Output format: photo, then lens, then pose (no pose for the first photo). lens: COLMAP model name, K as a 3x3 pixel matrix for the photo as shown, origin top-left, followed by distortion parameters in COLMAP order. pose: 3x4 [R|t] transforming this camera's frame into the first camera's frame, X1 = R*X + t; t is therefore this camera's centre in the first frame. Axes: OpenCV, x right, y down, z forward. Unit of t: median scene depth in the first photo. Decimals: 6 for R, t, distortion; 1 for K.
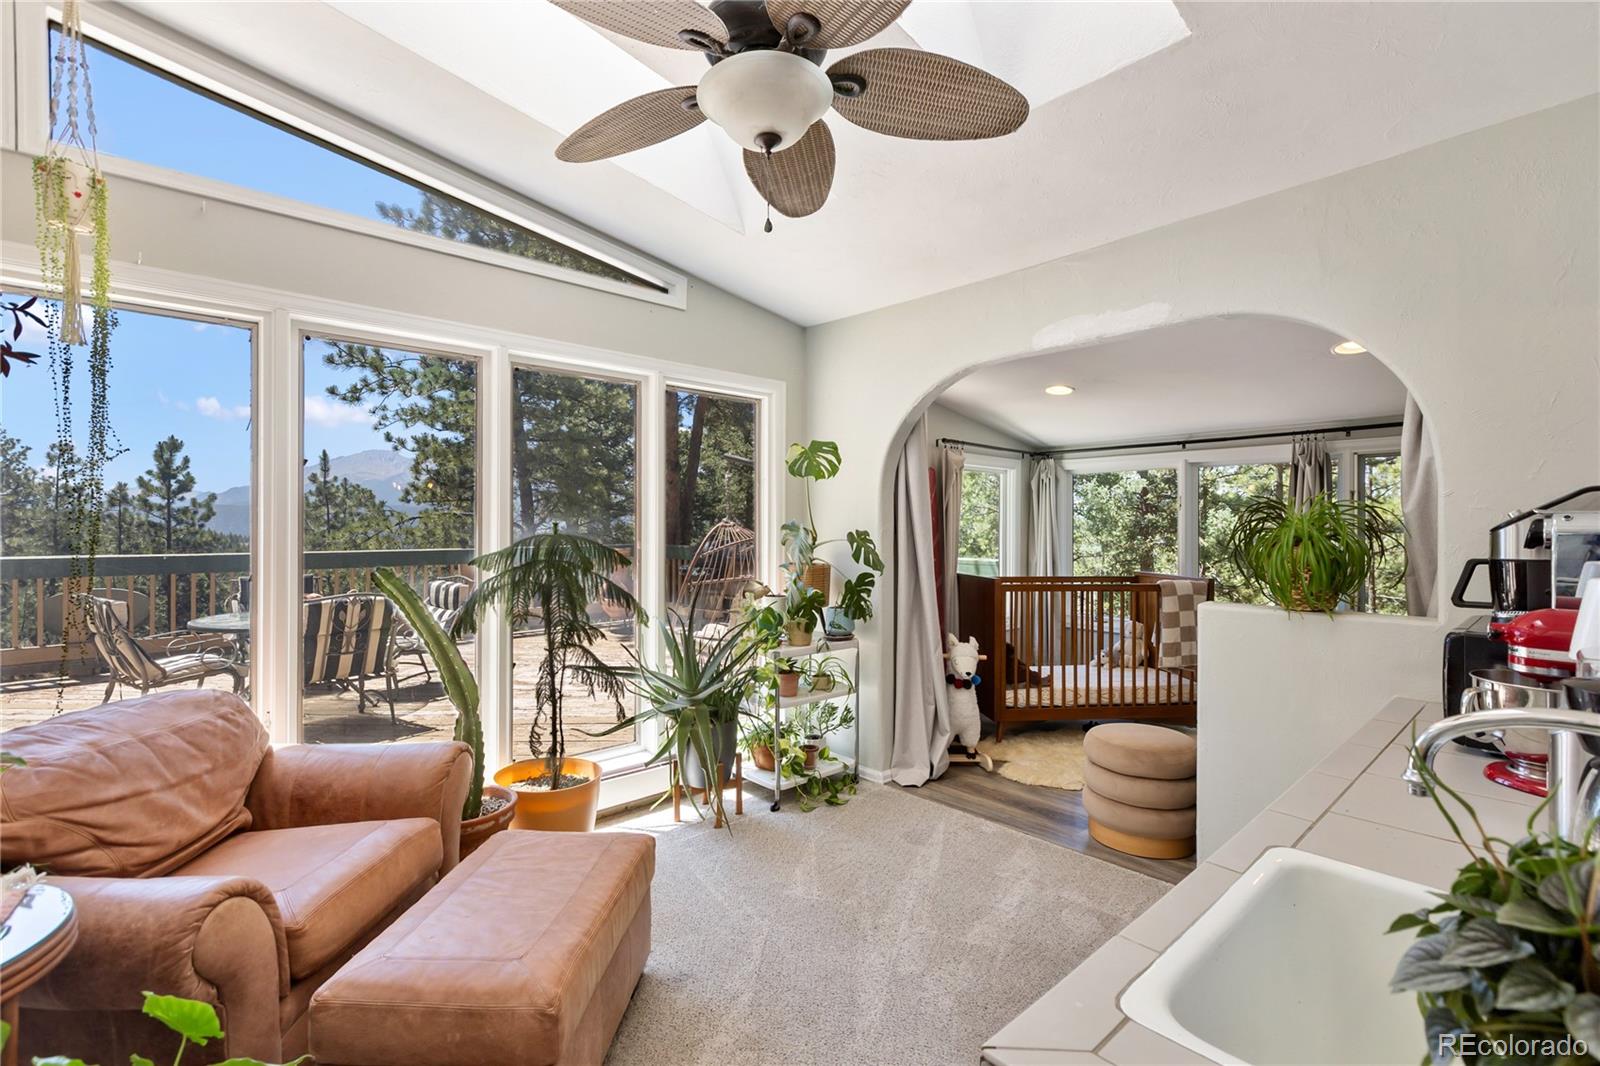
lens RADIAL K [[731.4, 0, 805.8], [0, 731.4, 526.3], [0, 0, 1]] dist [0.002172, 0.000409]
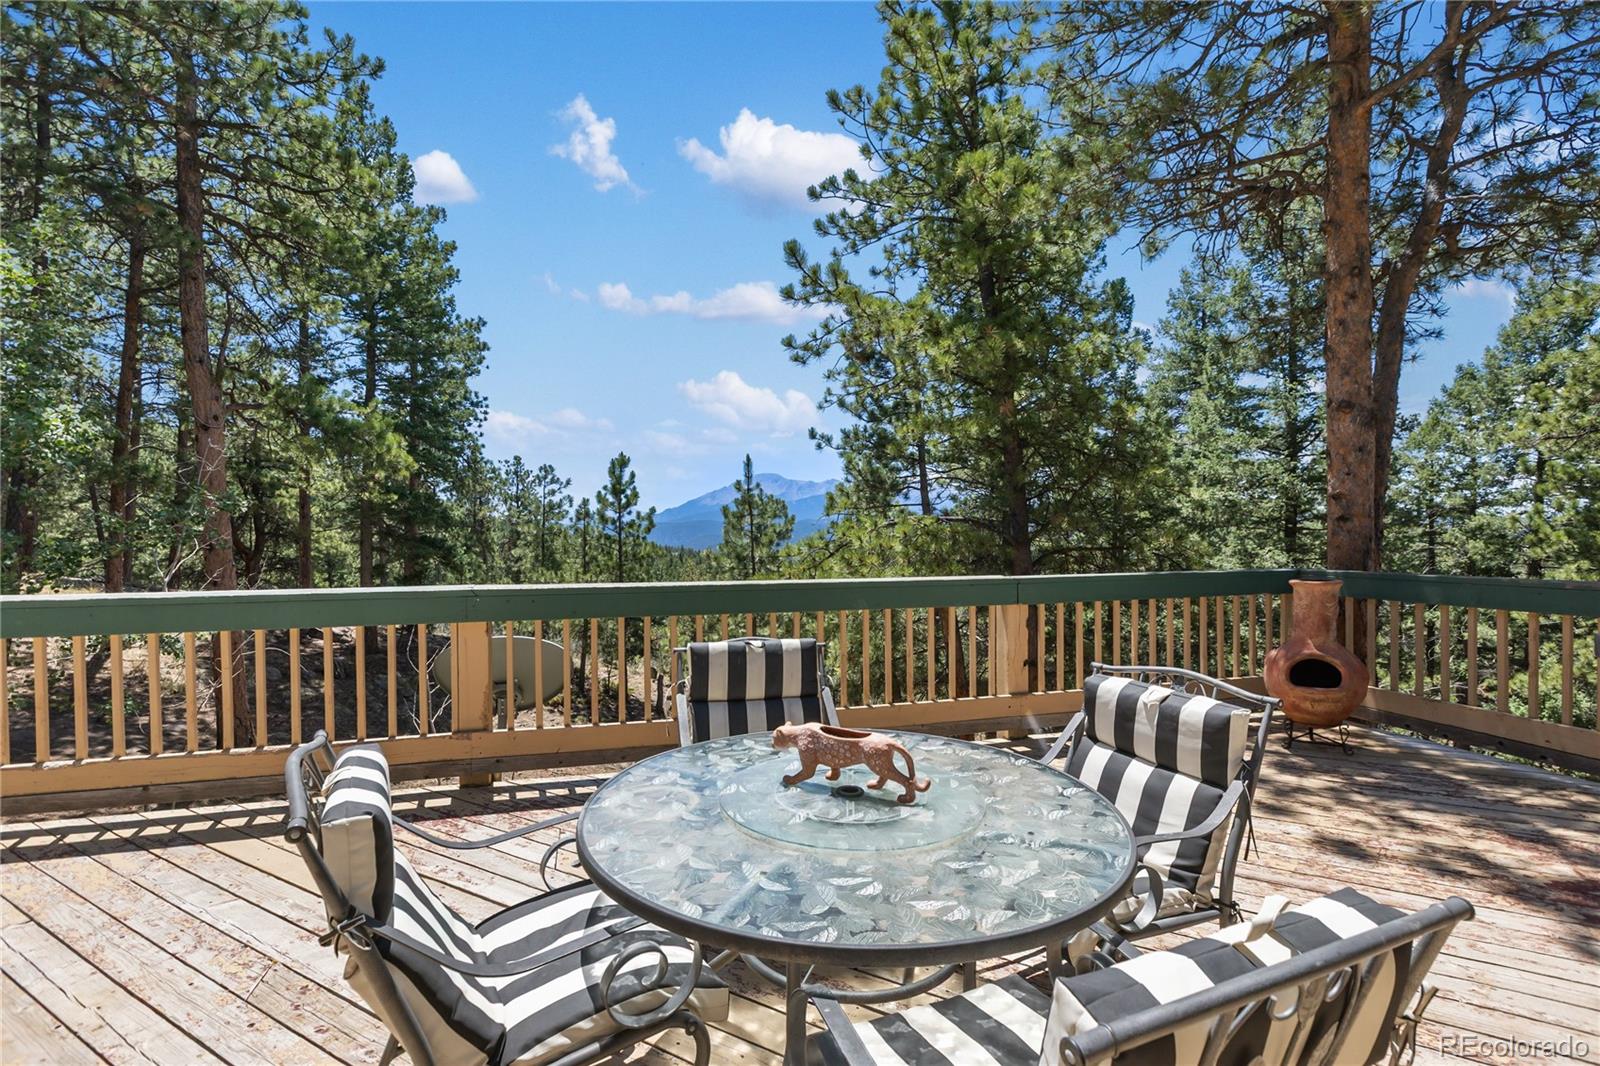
lens RADIAL K [[731.4, 0, 795.8], [0, 731.4, 541.8], [0, 0, 1]] dist [0.002172, 0.000409]
pose [[0.883689, -0.004199, -0.468056, -0.158252], [0.008390, 0.999941, 0.006869, -0.000832], [0.468000, -0.009997, 0.883672, 0.194562]]
